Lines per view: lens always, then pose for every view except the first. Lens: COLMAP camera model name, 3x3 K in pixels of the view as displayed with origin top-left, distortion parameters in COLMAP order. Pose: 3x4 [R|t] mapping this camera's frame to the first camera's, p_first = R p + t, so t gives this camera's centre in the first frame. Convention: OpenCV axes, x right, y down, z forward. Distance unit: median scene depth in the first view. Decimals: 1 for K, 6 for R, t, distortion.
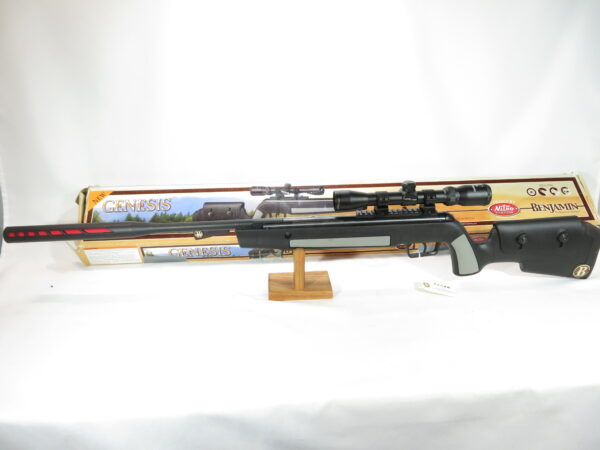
lens RADIAL K [[437.0, 0, 301.8], [0, 437.0, 225.9], [0, 0, 1]] dist [-0.010109, 0.002295]
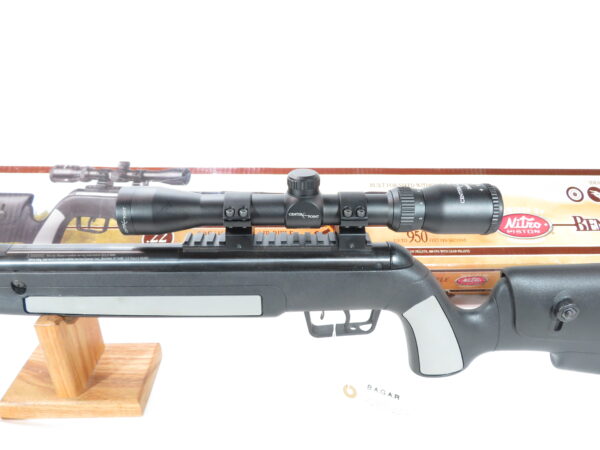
lens RADIAL K [[437.0, 0, 303.0], [0, 437.0, 226.7], [0, 0, 1]] dist [-0.010109, 0.002295]
pose [[0.999187, 0.039492, -0.008103, 0.228042], [-0.038918, 0.997332, 0.061753, -0.068279], [0.010520, -0.061388, 0.998059, 0.531950]]
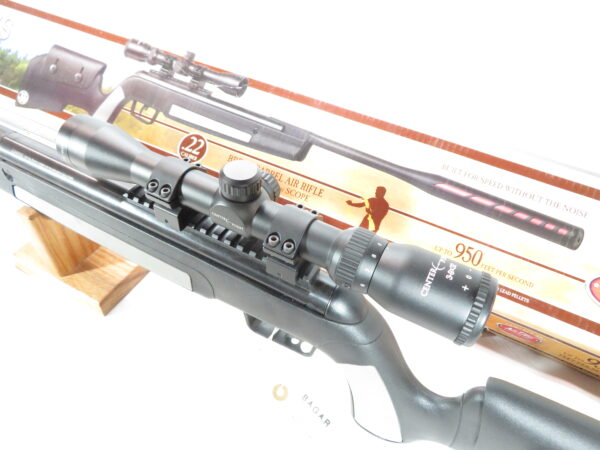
lens RADIAL K [[437.0, 0, 295.4], [0, 437.0, 230.2], [0, 0, 1]] dist [-0.010109, 0.002295]
pose [[0.852018, 0.421227, -0.310857, 0.358612], [-0.283368, 0.870361, 0.402708, -0.179168], [0.440190, -0.255028, 0.860926, 0.665341]]
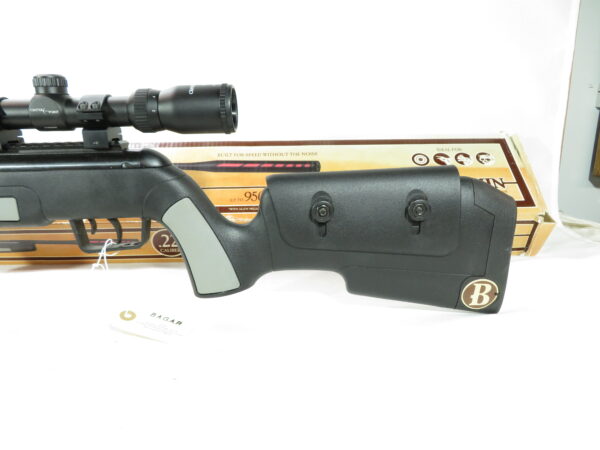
lens RADIAL K [[437.0, 0, 304.0], [0, 437.0, 227.2], [0, 0, 1]] dist [-0.010109, 0.002295]
pose [[0.998635, 0.014558, -0.050153, 0.482159], [-0.020852, 0.991637, -0.127359, 0.095816], [0.047880, 0.128231, 0.990588, 0.537448]]
